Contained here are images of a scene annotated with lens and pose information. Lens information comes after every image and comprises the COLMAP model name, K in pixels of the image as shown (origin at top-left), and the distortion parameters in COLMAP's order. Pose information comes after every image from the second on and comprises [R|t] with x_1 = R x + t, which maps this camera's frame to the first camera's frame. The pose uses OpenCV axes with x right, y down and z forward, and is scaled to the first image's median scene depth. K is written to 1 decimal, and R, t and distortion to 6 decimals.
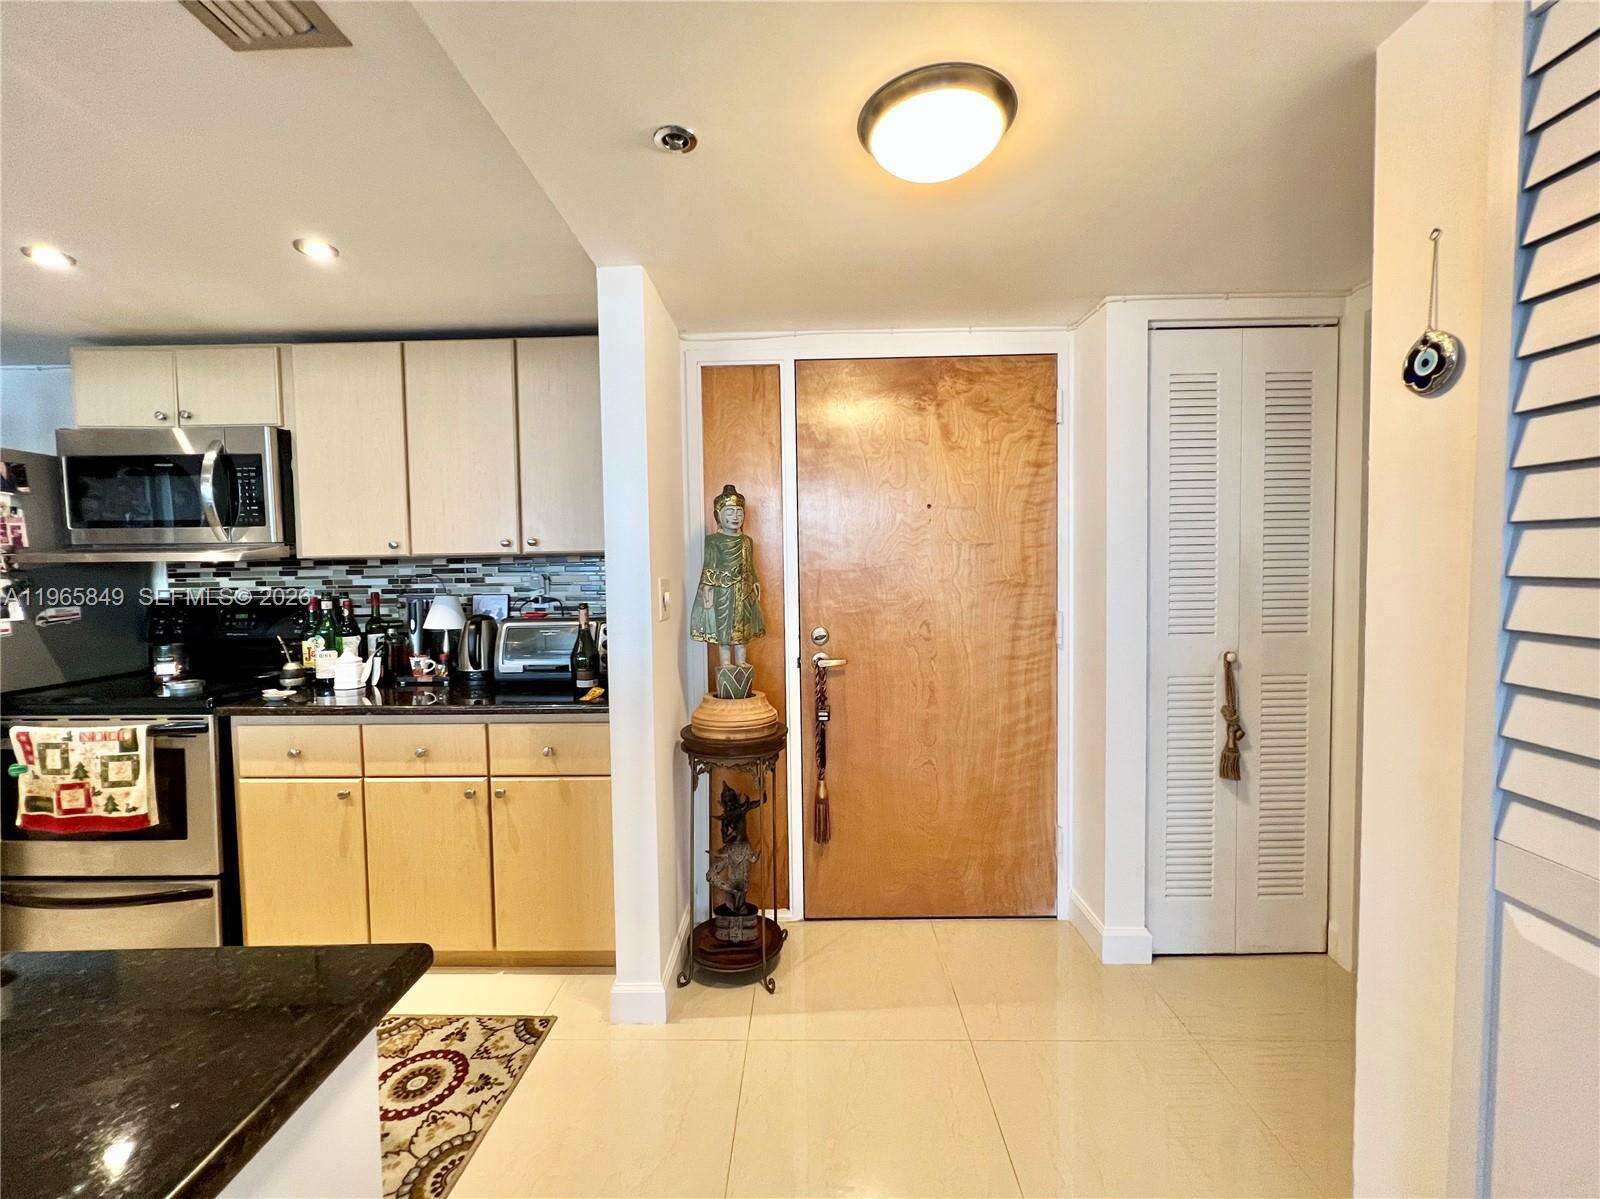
lens RADIAL K [[641.3, 0, 792.3], [0, 641.3, 593.5], [0, 0, 1]] dist [-0.002173, 0.000241]
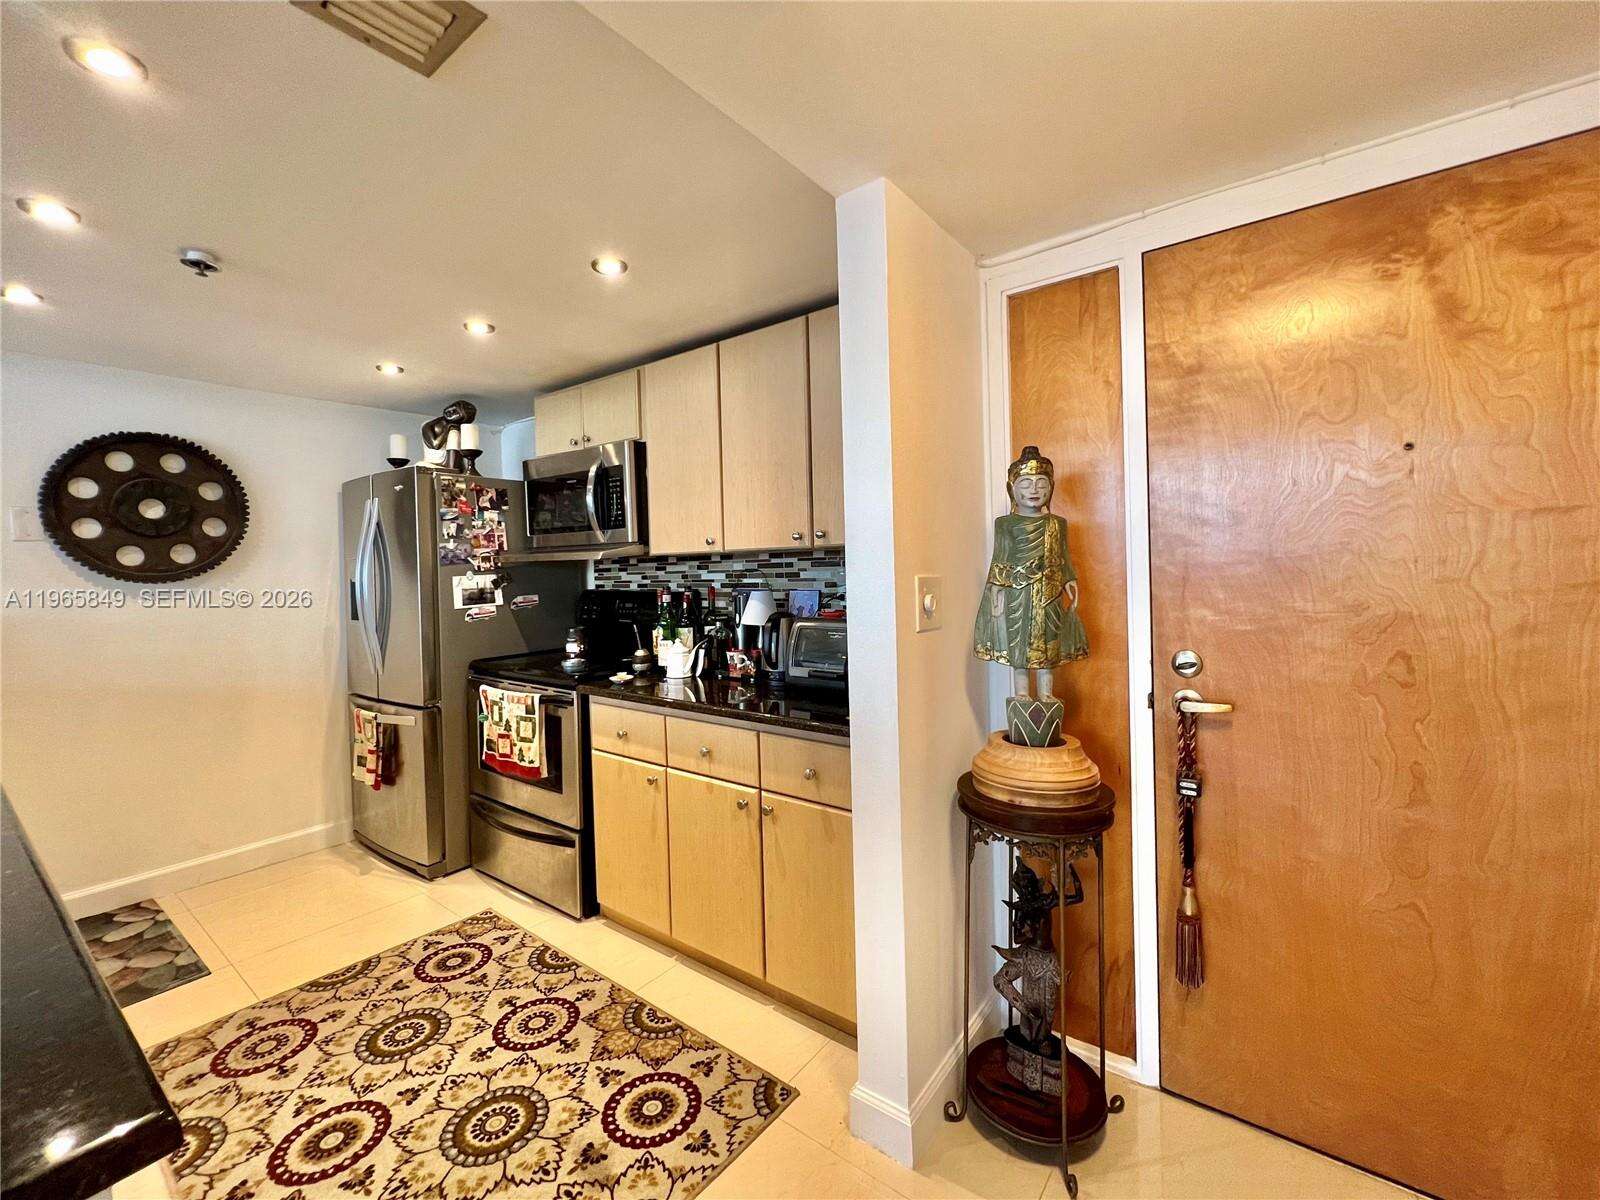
lens RADIAL K [[641.3, 0, 847.5], [0, 641.3, 569.8], [0, 0, 1]] dist [-0.002173, 0.000241]
pose [[0.812567, 0.000126, -0.582868, 0.151613], [-0.008697, 0.999891, -0.011907, -0.019243], [0.582803, 0.014745, 0.812480, 0.283641]]
